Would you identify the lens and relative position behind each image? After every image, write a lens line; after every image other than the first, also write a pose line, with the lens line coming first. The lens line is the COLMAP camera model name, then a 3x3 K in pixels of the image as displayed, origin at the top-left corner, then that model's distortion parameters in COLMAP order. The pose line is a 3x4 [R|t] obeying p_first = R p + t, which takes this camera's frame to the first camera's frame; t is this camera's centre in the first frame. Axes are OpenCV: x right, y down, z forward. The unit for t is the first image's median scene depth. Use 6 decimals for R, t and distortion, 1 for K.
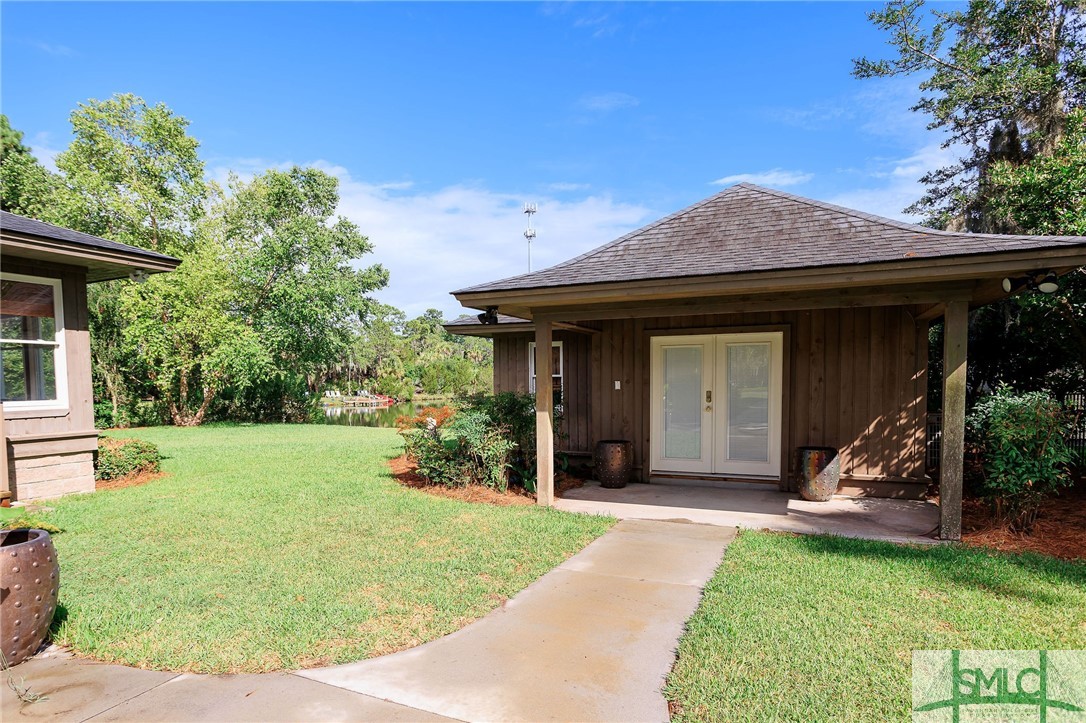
lens RADIAL K [[613.0, 0, 536.7], [0, 613.0, 374.4], [0, 0, 1]] dist [-0.040658, 0.033632]
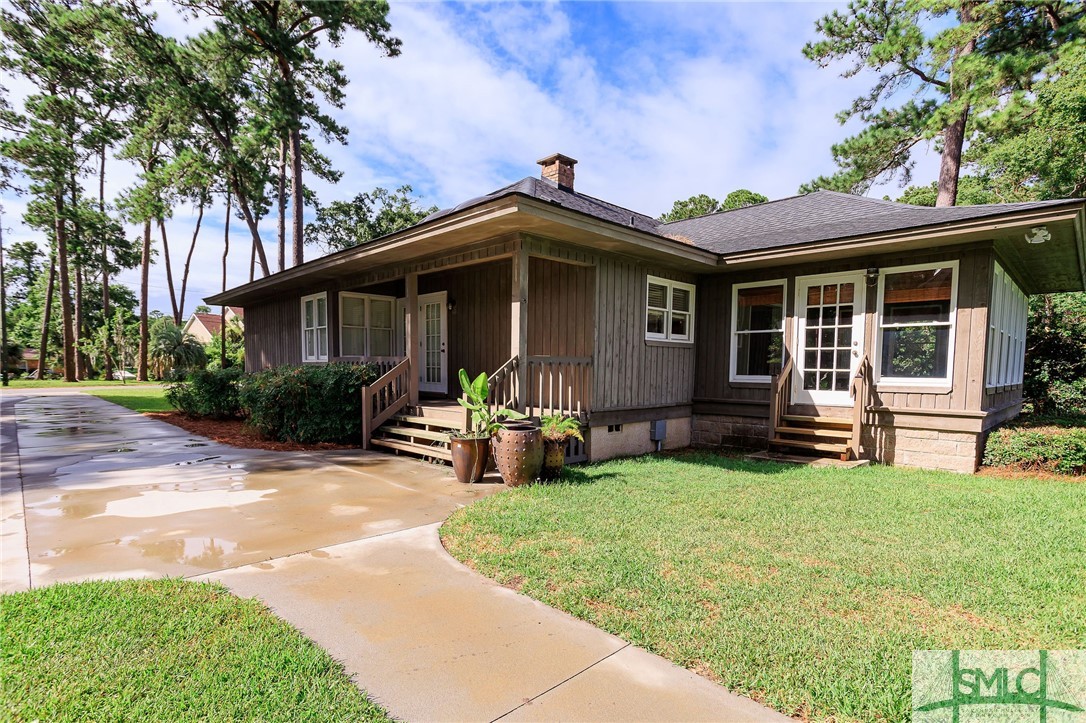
lens RADIAL K [[543.9, 0, 505.5], [0, 543.9, 367.6], [0, 0, 1]] dist [-0.001274, -0.000194]
pose [[-0.398191, 0.003417, -0.917296, 0.352351], [0.002722, 0.999993, 0.002543, 0.019289], [0.917299, -0.001484, -0.398197, 0.665555]]
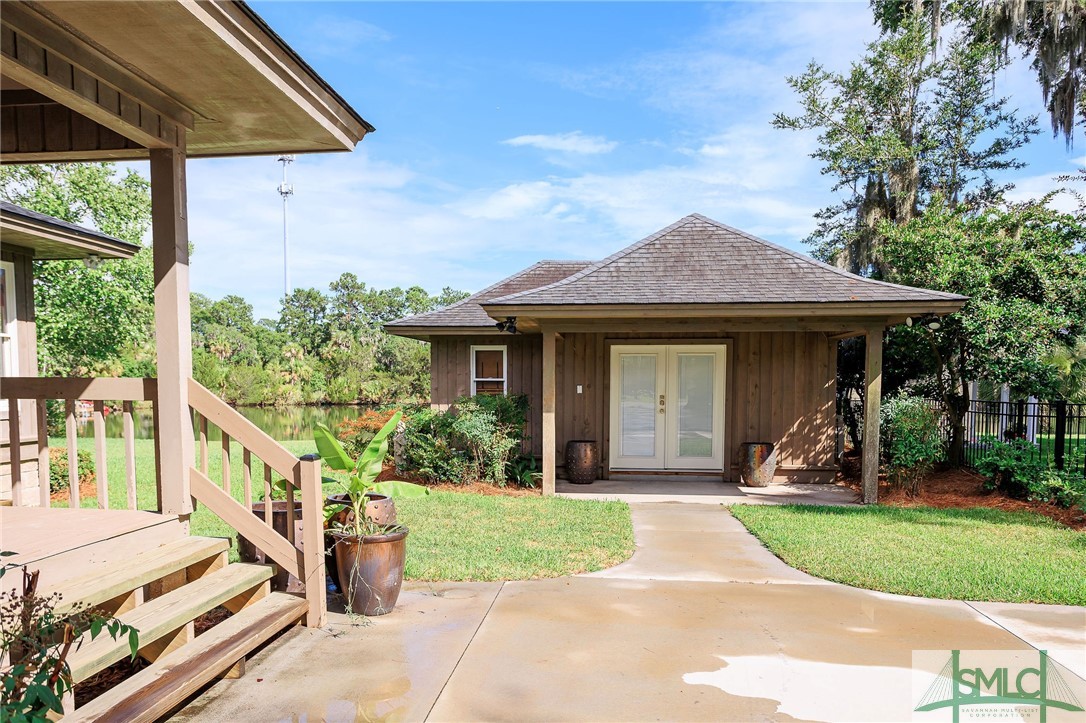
lens RADIAL K [[774.4, 0, 543.0], [0, 774.4, 361.5], [0, 0, 1]] dist [-0.001083, -0.000626]
pose [[0.949474, 0.020864, 0.313151, -0.406708], [-0.014478, 0.999637, -0.022703, 0.000555], [-0.313512, 0.017022, 0.949432, -0.307465]]
